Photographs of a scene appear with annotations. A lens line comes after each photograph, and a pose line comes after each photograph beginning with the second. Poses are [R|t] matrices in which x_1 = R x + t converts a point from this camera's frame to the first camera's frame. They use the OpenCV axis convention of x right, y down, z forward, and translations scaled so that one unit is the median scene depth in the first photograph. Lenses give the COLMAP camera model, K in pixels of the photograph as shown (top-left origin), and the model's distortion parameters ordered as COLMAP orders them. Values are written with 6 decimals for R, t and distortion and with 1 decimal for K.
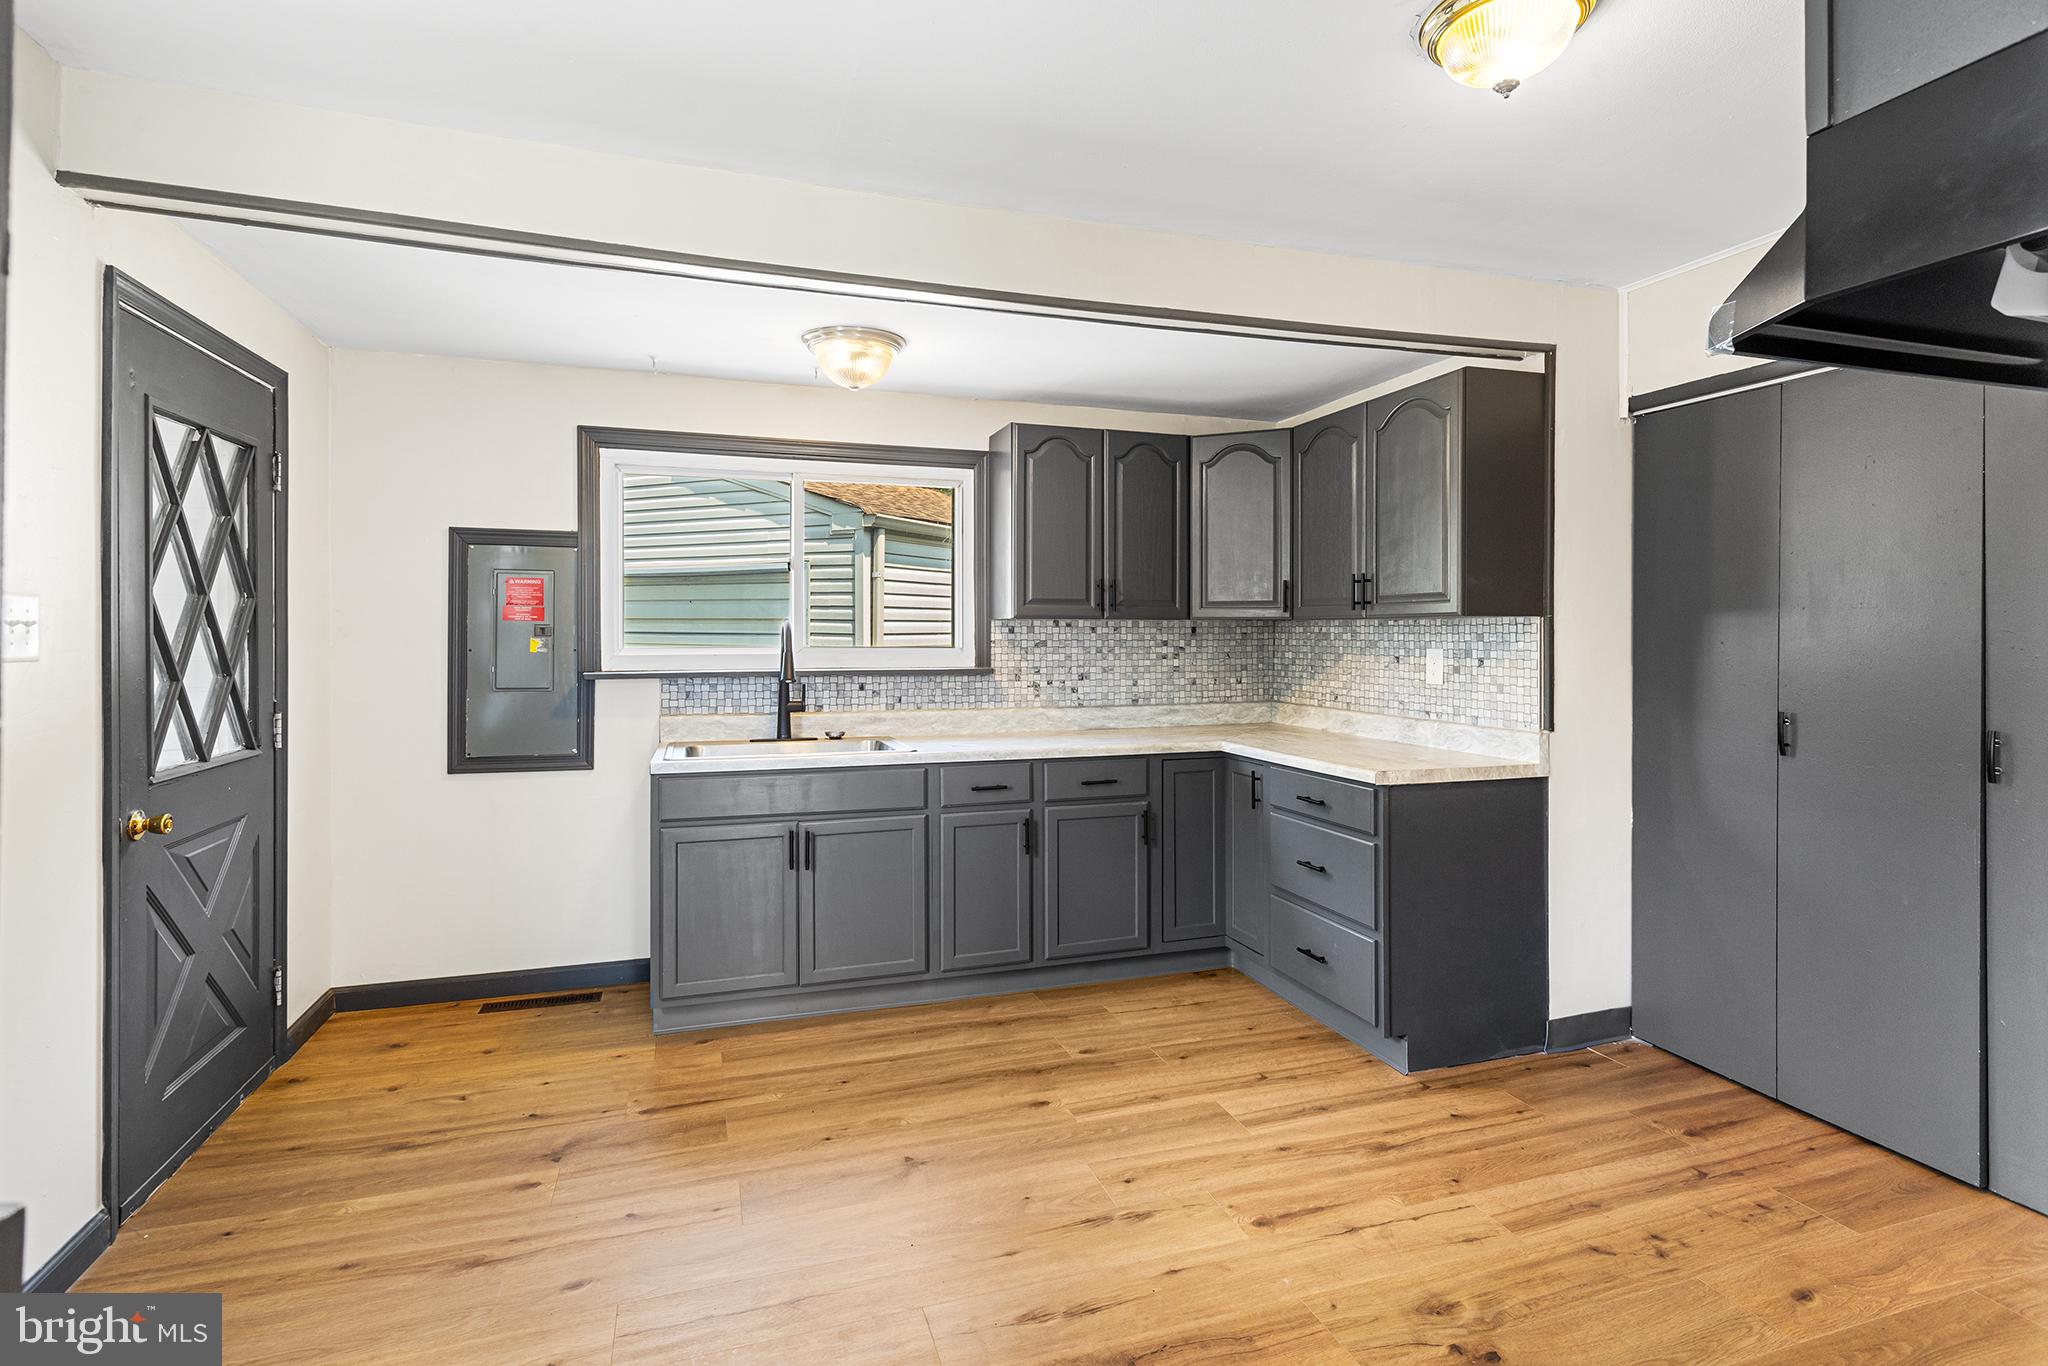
lens RADIAL K [[985.7, 0, 1022.9], [0, 985.7, 632.3], [0, 0, 1]] dist [-0.001738, 0.006637]
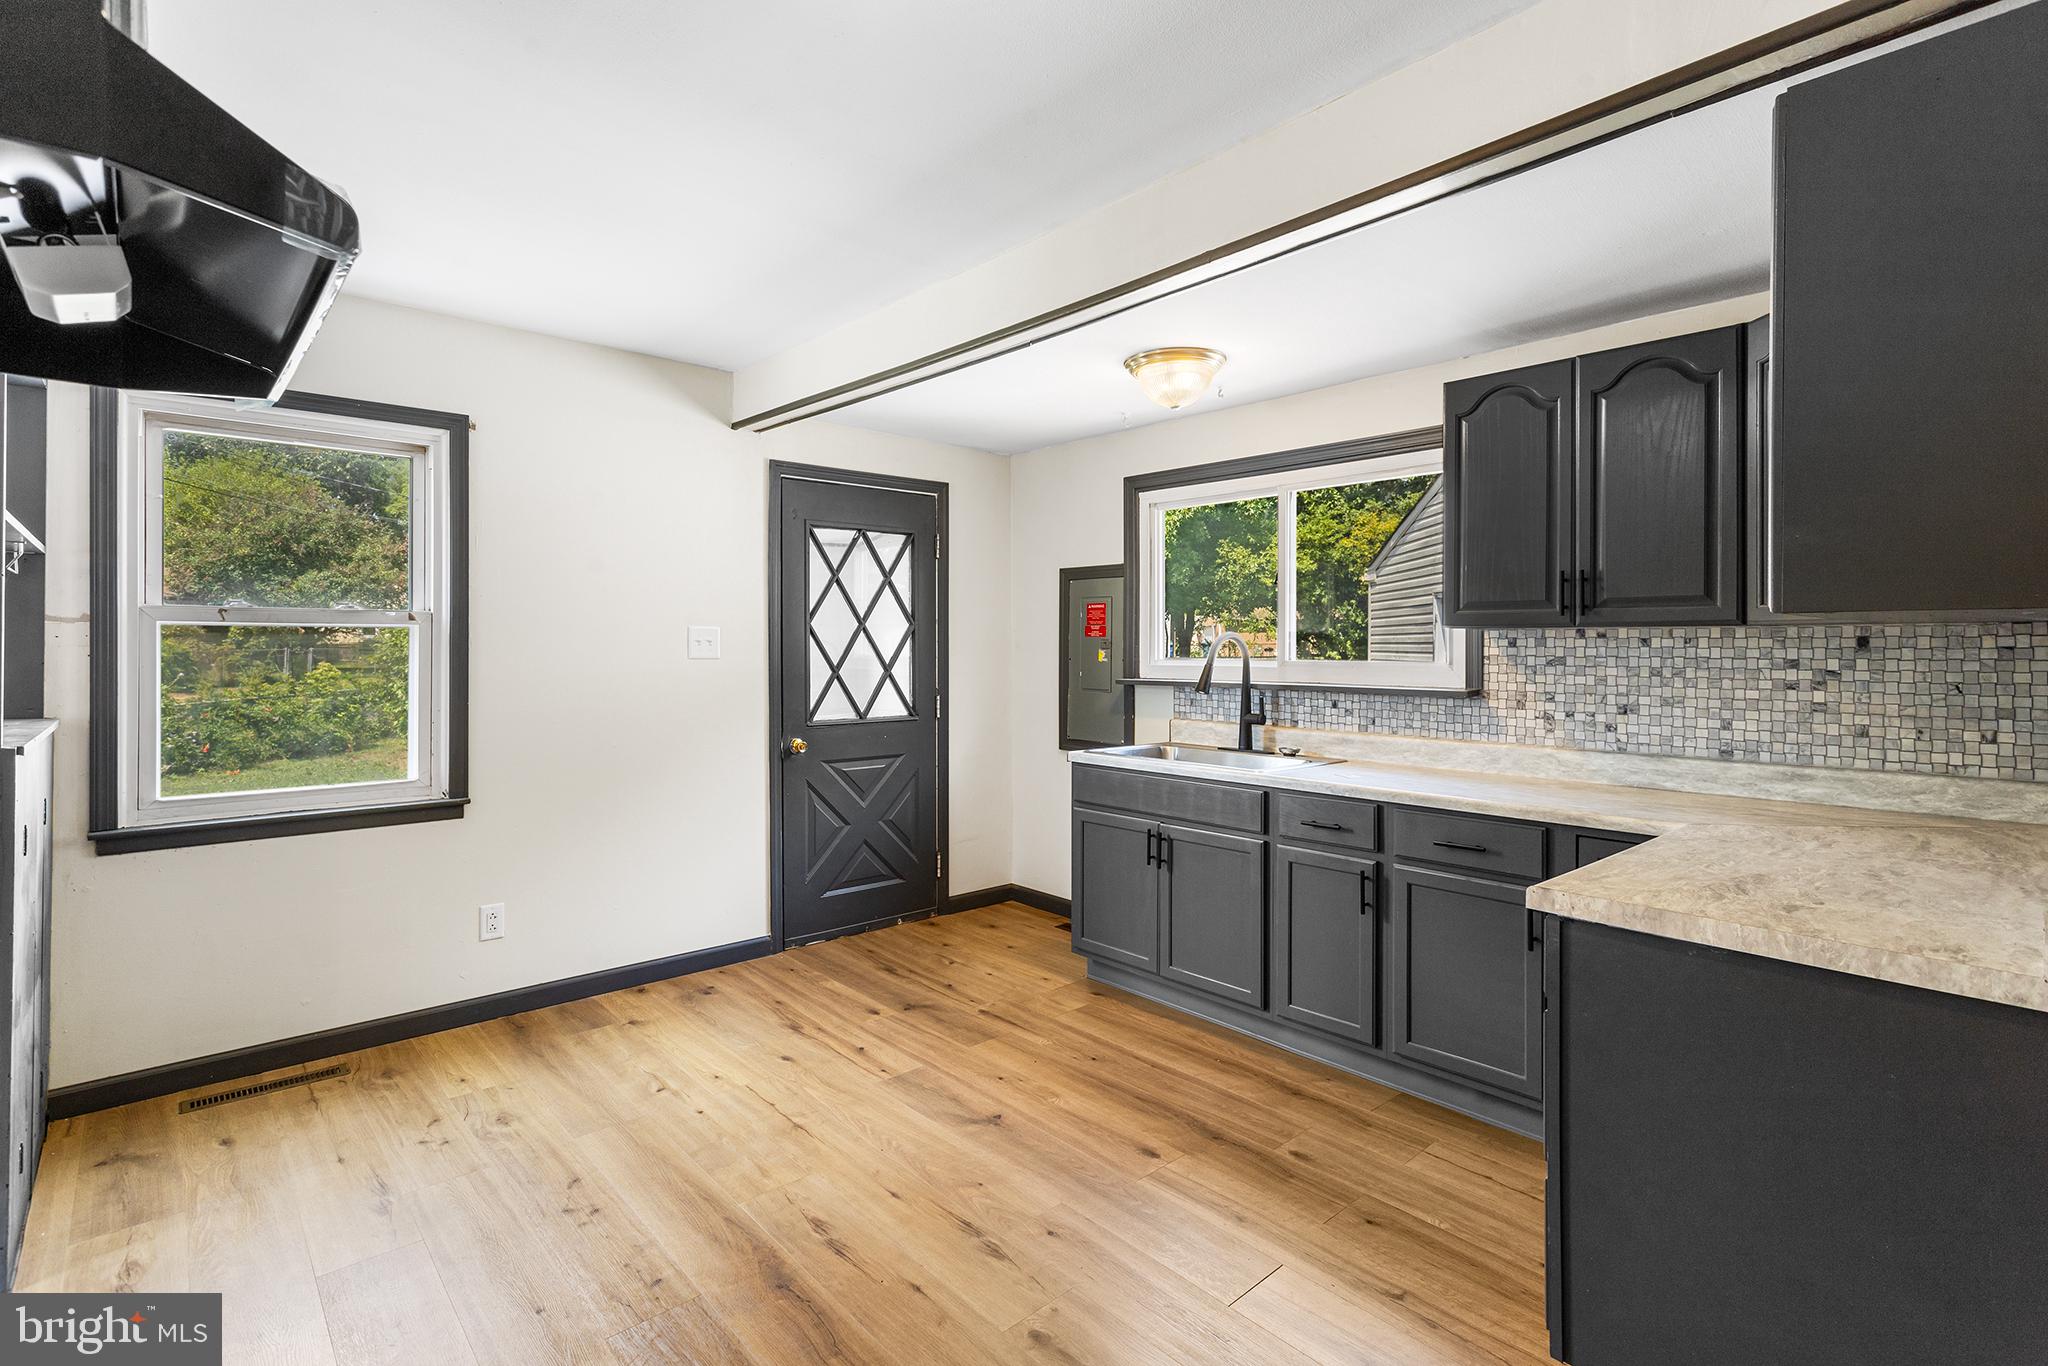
lens RADIAL K [[977.5, 0, 1020.5], [0, 977.5, 645.1], [0, 0, 1]] dist [-0.001113, 0.006100]
pose [[0.394854, -0.000213, -0.918744, 0.633942], [-0.000397, 1.000000, -0.000402, -0.000013], [0.918744, 0.000524, 0.394854, 0.406905]]
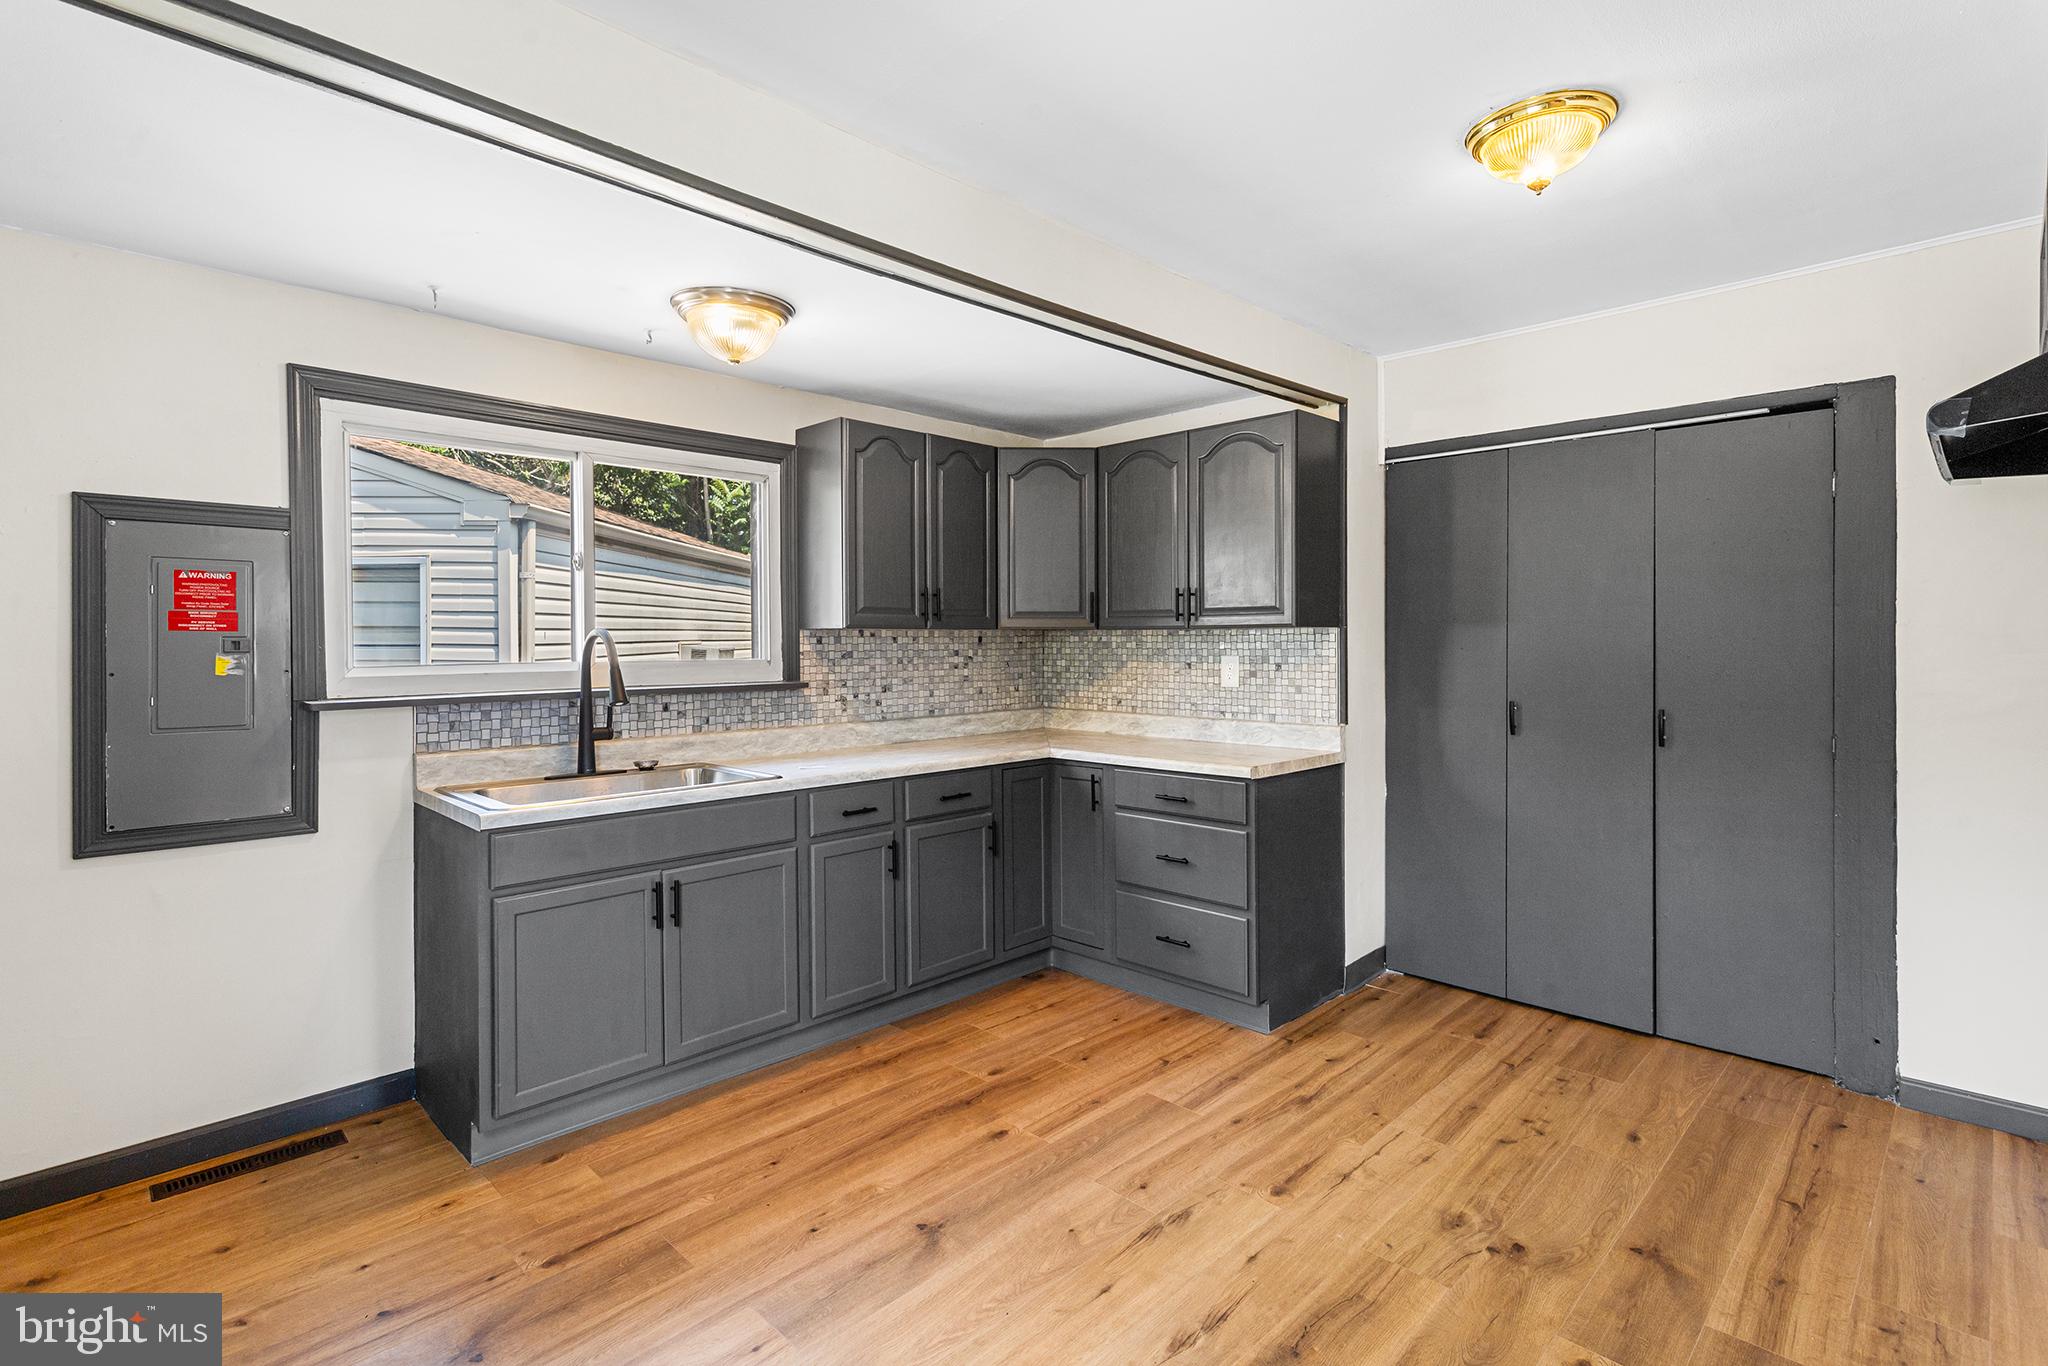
lens RADIAL K [[977.5, 0, 1020.5], [0, 977.5, 645.1], [0, 0, 1]] dist [-0.001113, 0.006100]
pose [[0.892359, -0.006621, 0.451277, -0.303875], [0.004267, 0.999971, 0.006235, -0.003422], [-0.451305, -0.003638, 0.892362, 0.110628]]
